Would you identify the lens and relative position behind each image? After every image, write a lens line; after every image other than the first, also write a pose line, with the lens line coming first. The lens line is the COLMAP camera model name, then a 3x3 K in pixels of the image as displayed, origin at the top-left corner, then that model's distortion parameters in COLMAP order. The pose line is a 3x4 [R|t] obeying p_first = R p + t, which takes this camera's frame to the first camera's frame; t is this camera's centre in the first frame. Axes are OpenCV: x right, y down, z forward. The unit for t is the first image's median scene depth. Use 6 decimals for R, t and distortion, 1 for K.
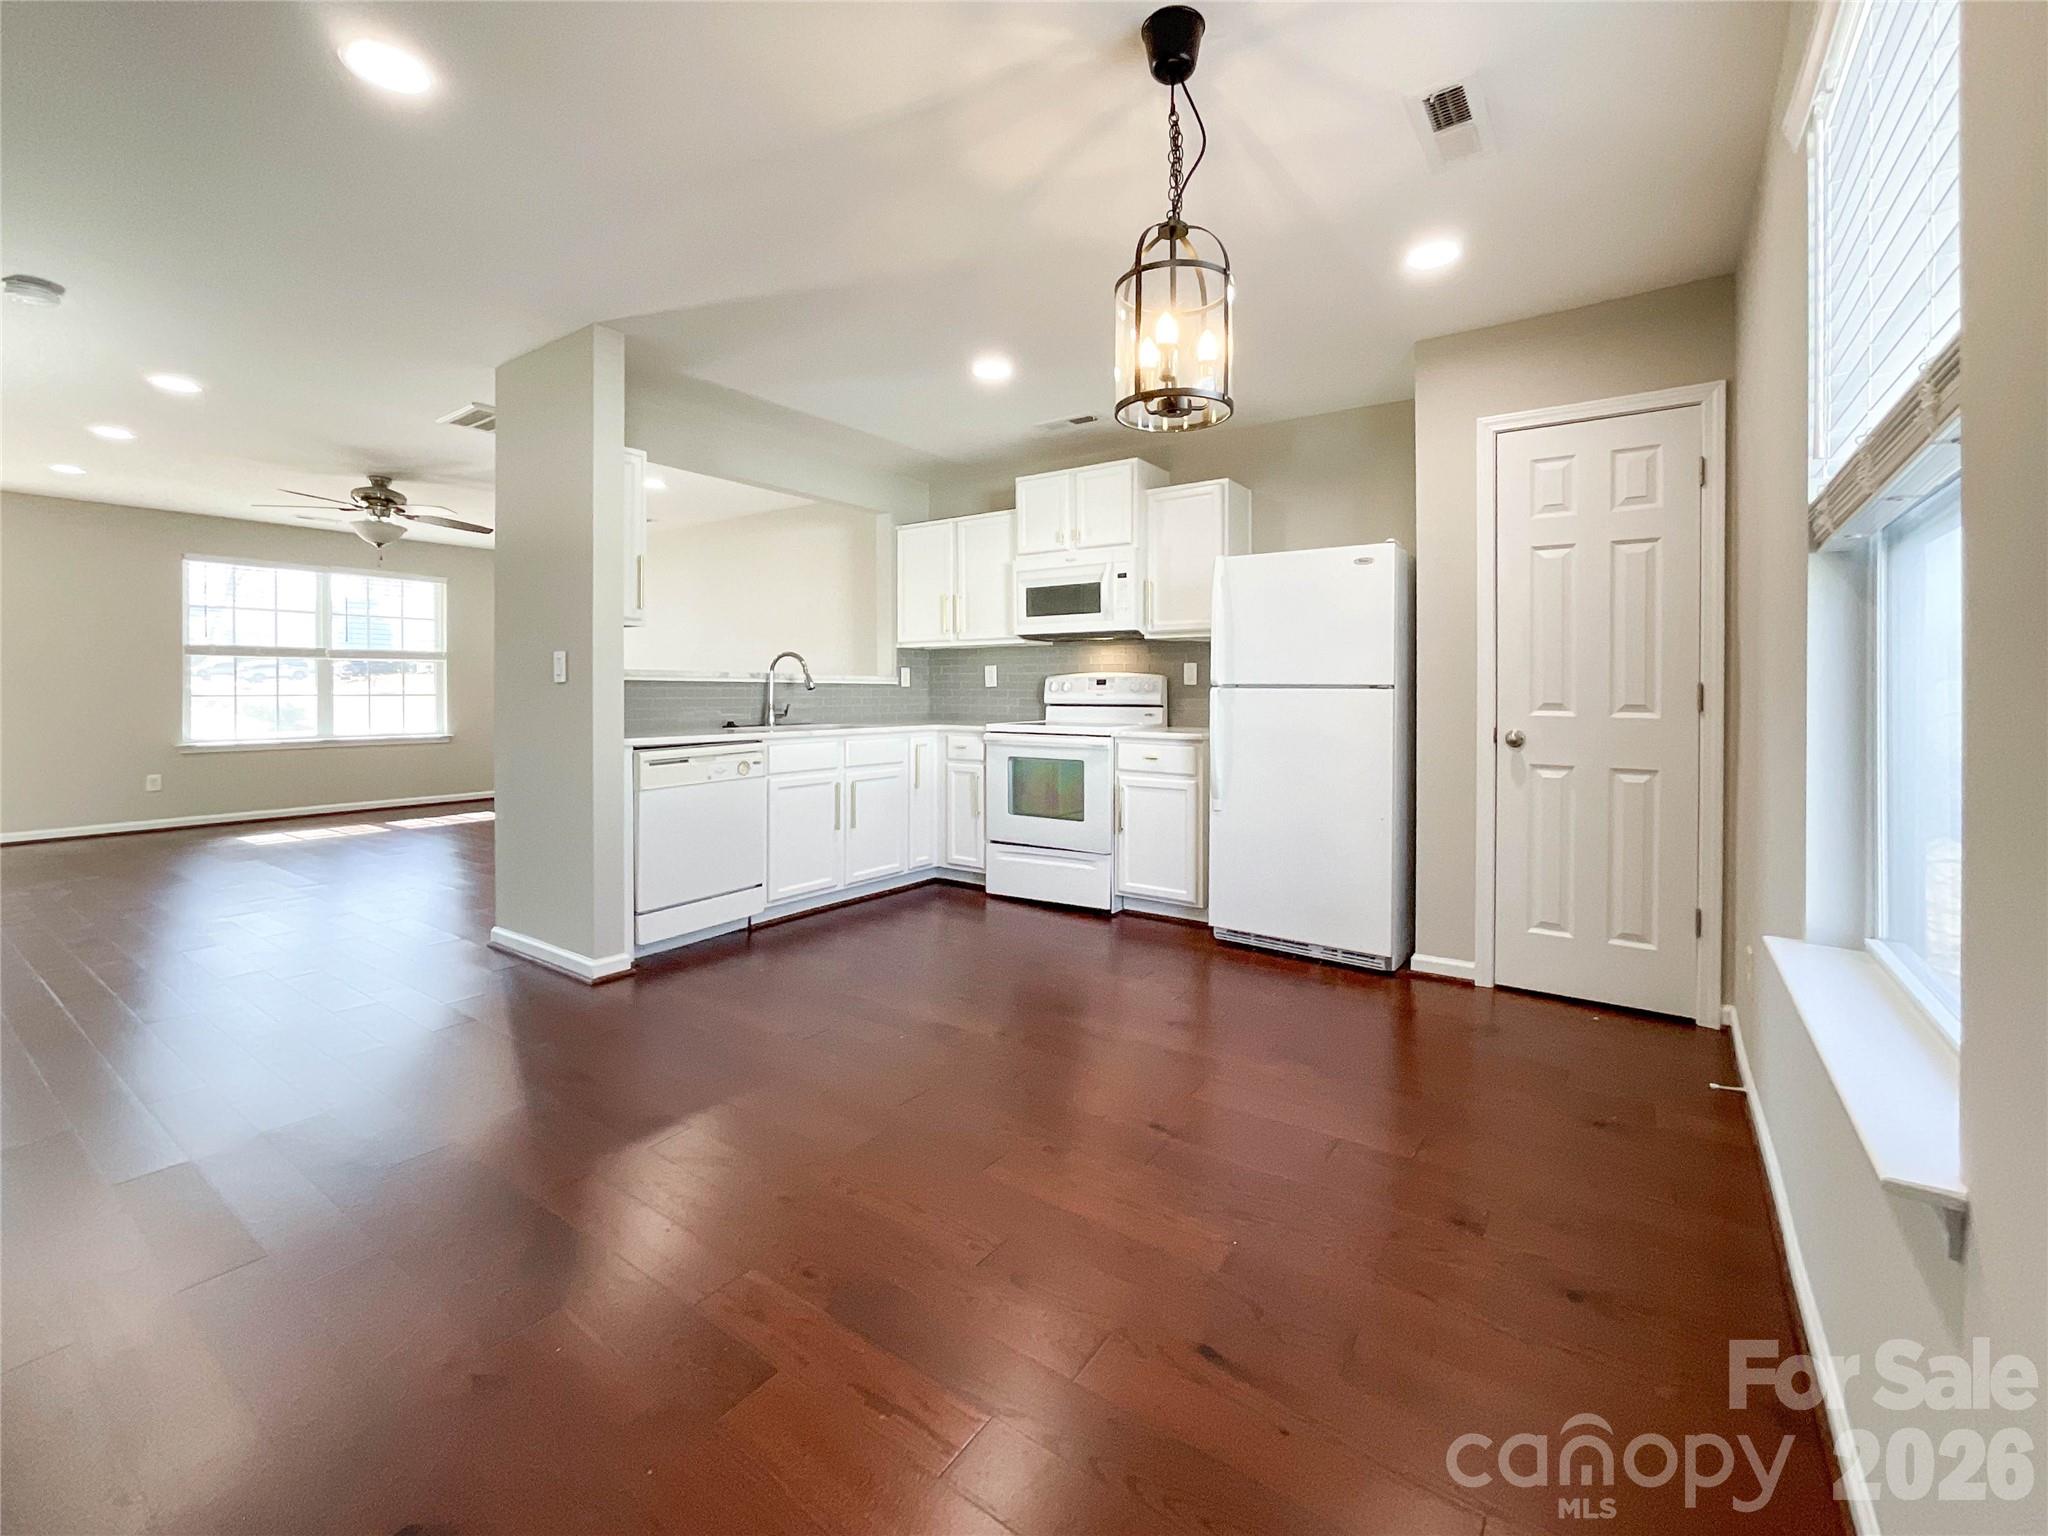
lens RADIAL K [[855.6, 0, 1060.2], [0, 855.6, 685.8], [0, 0, 1]] dist [-0.009210, 0.003026]
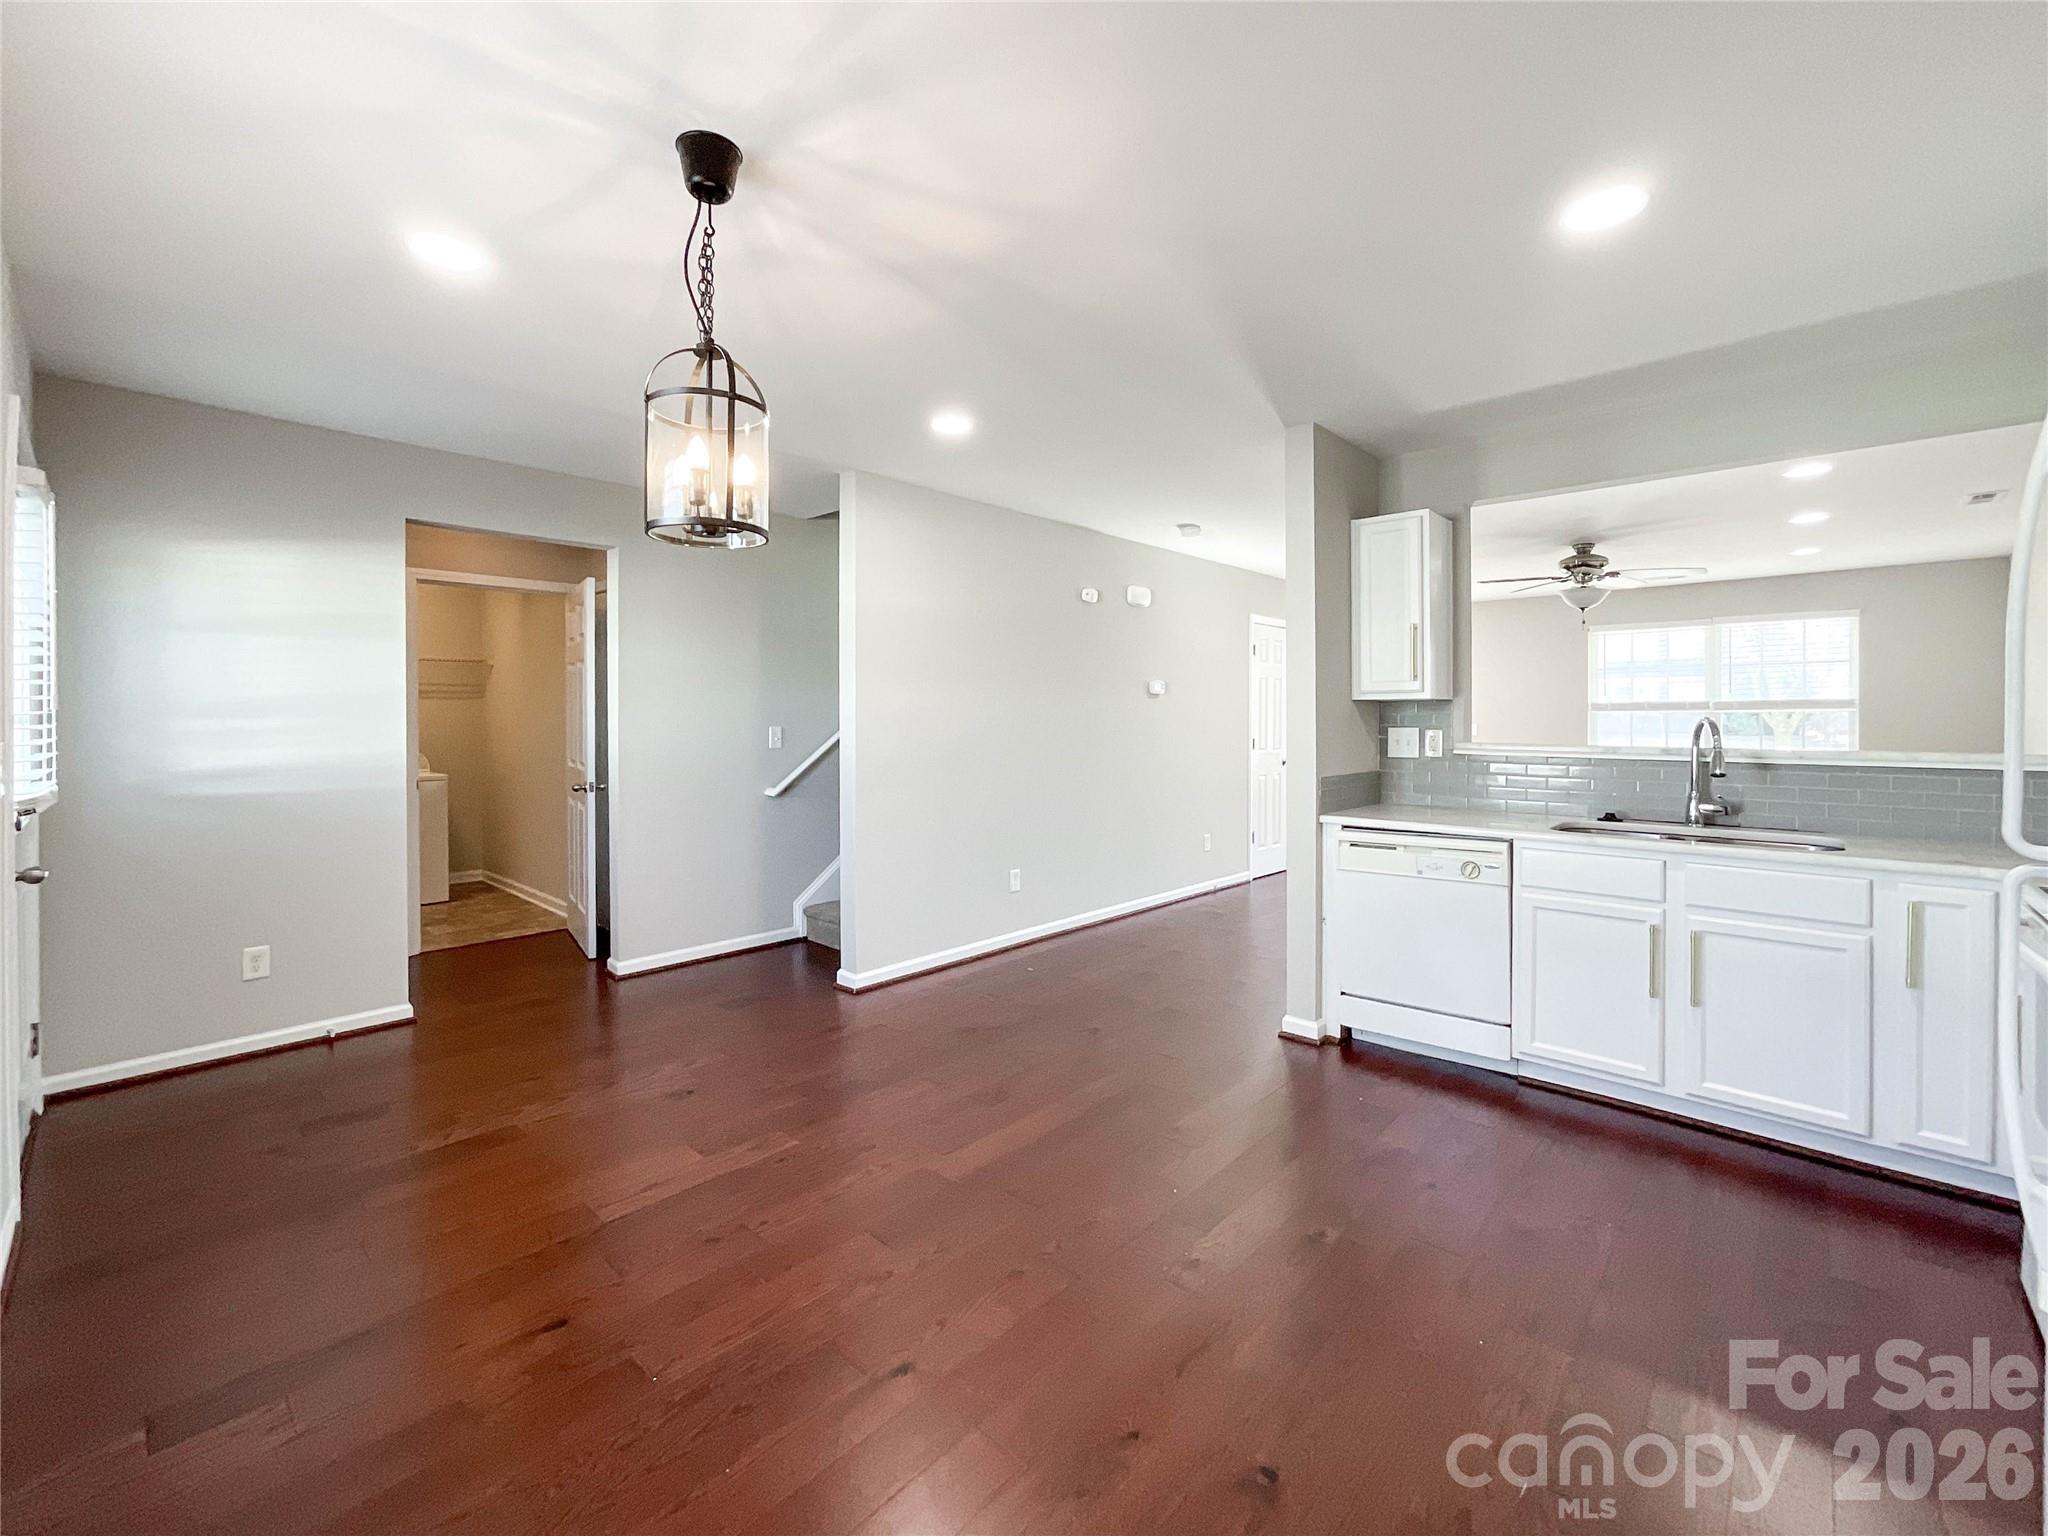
lens RADIAL K [[855.6, 0, 1017.7], [0, 855.6, 736.4], [0, 0, 1]] dist [-0.009210, 0.003026]
pose [[-0.158638, 0.017071, -0.987189, 0.398078], [0.004767, 0.999852, 0.016524, -0.036748], [0.987325, -0.002084, -0.158696, 0.566501]]
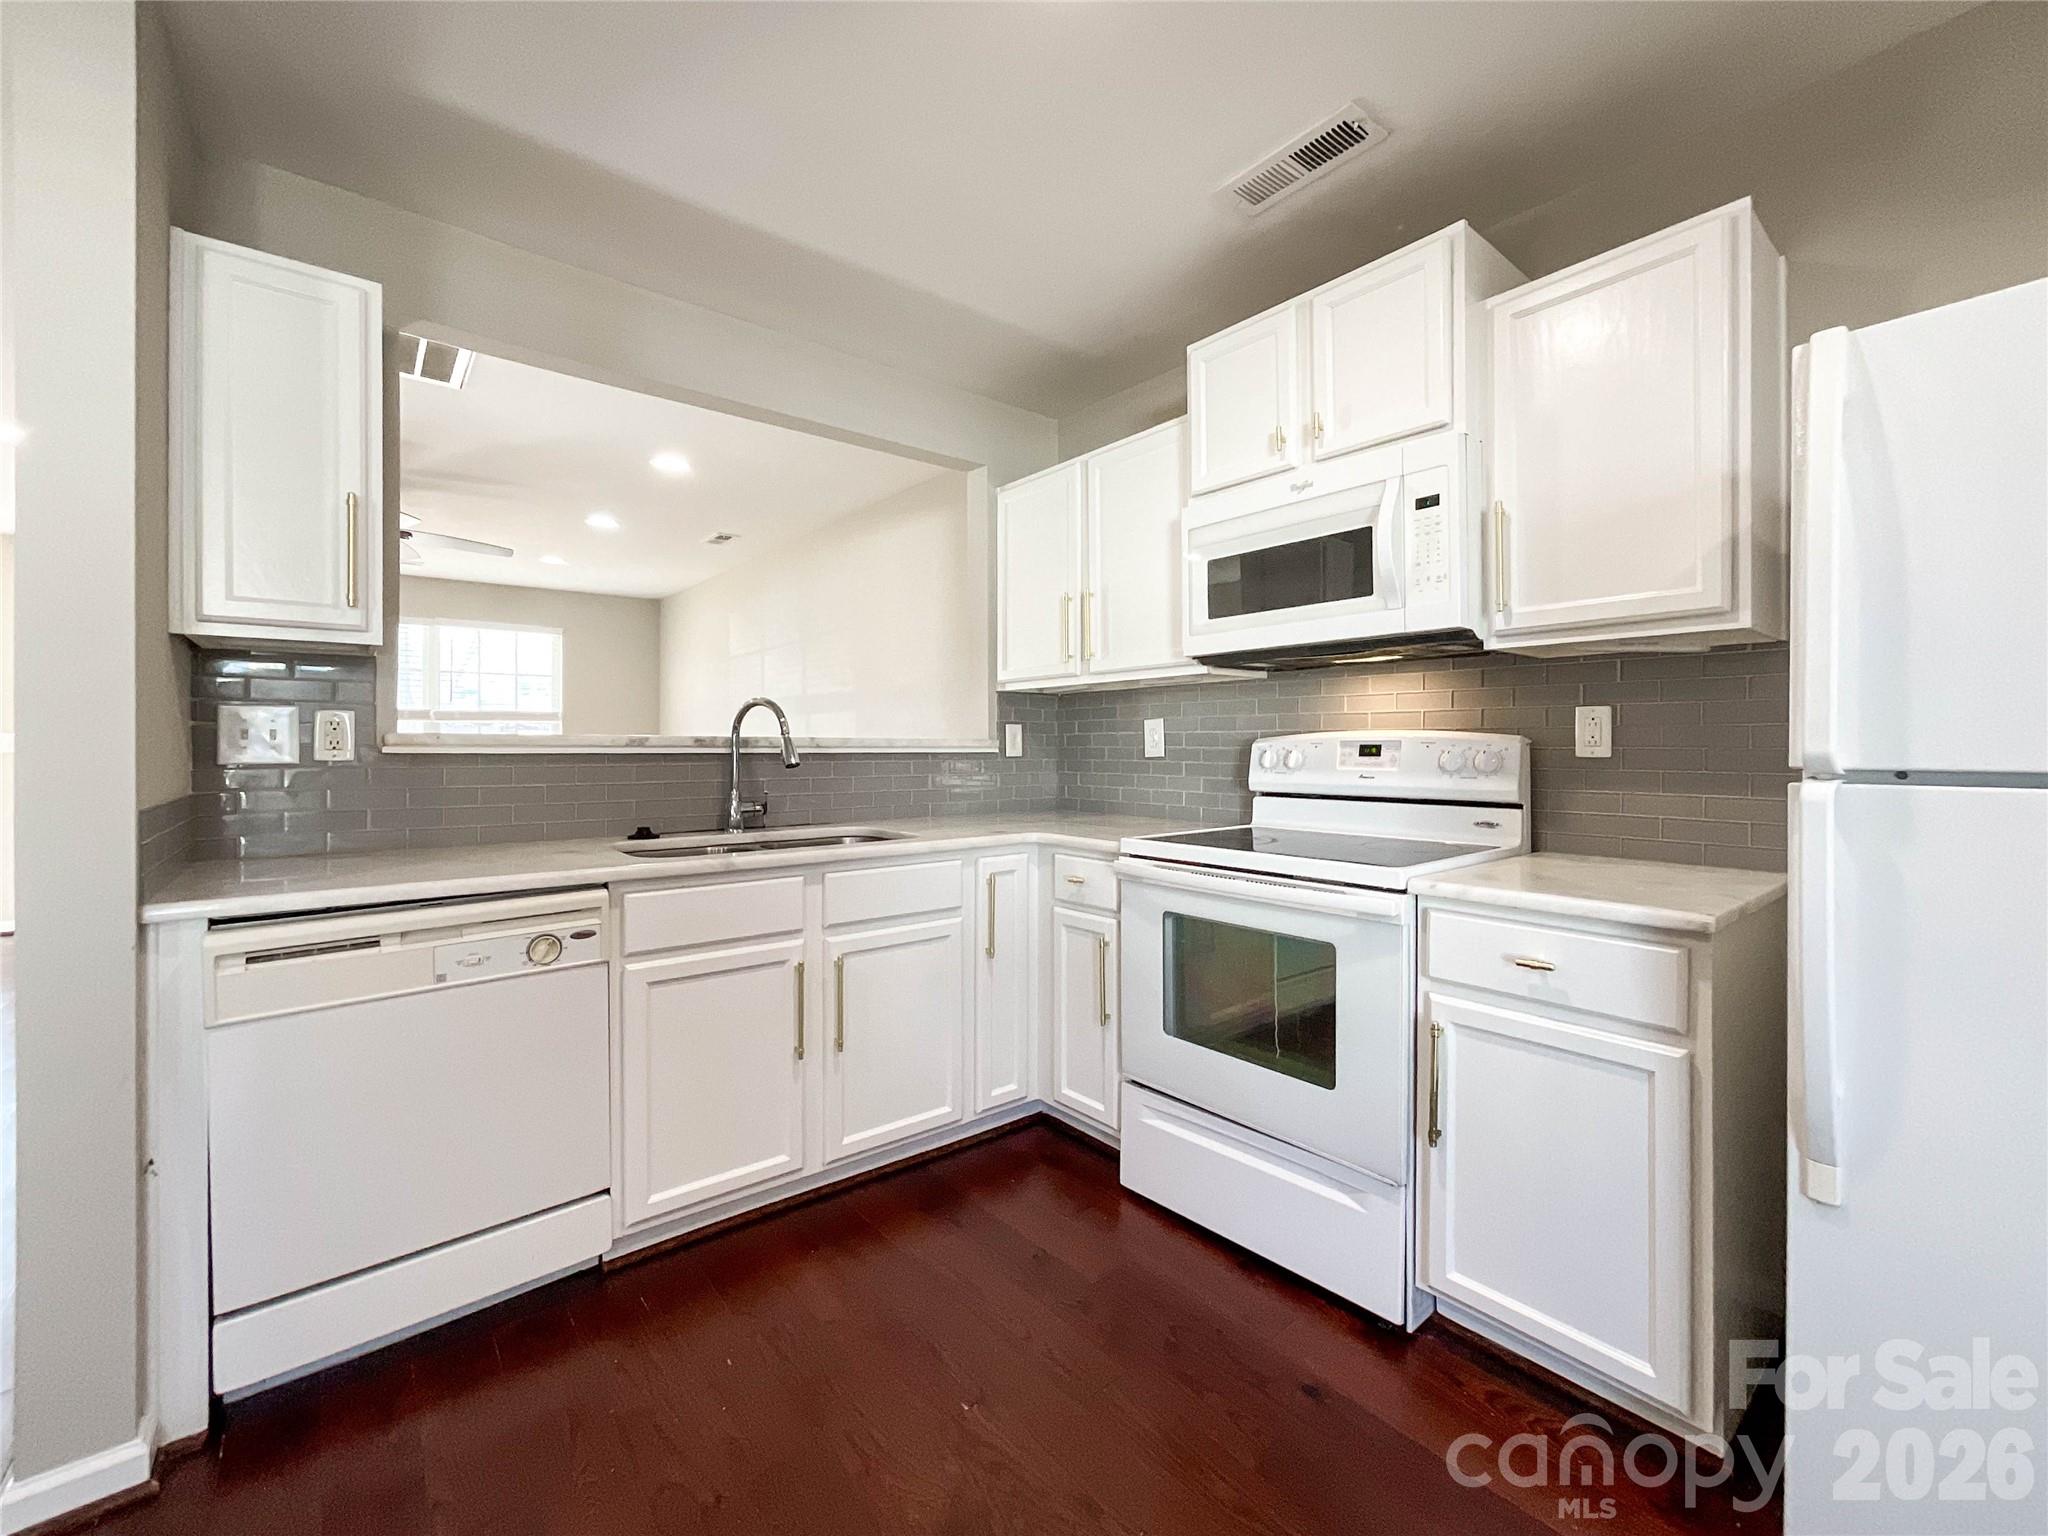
lens RADIAL K [[855.6, 0, 1039.6], [0, 855.6, 749.3], [0, 0, 1]] dist [-0.009210, 0.003026]
pose [[0.958269, -0.002205, -0.285861, 0.008243], [0.004414, 0.999965, 0.007082, -0.009542], [0.285835, -0.008048, 0.958245, 0.516134]]
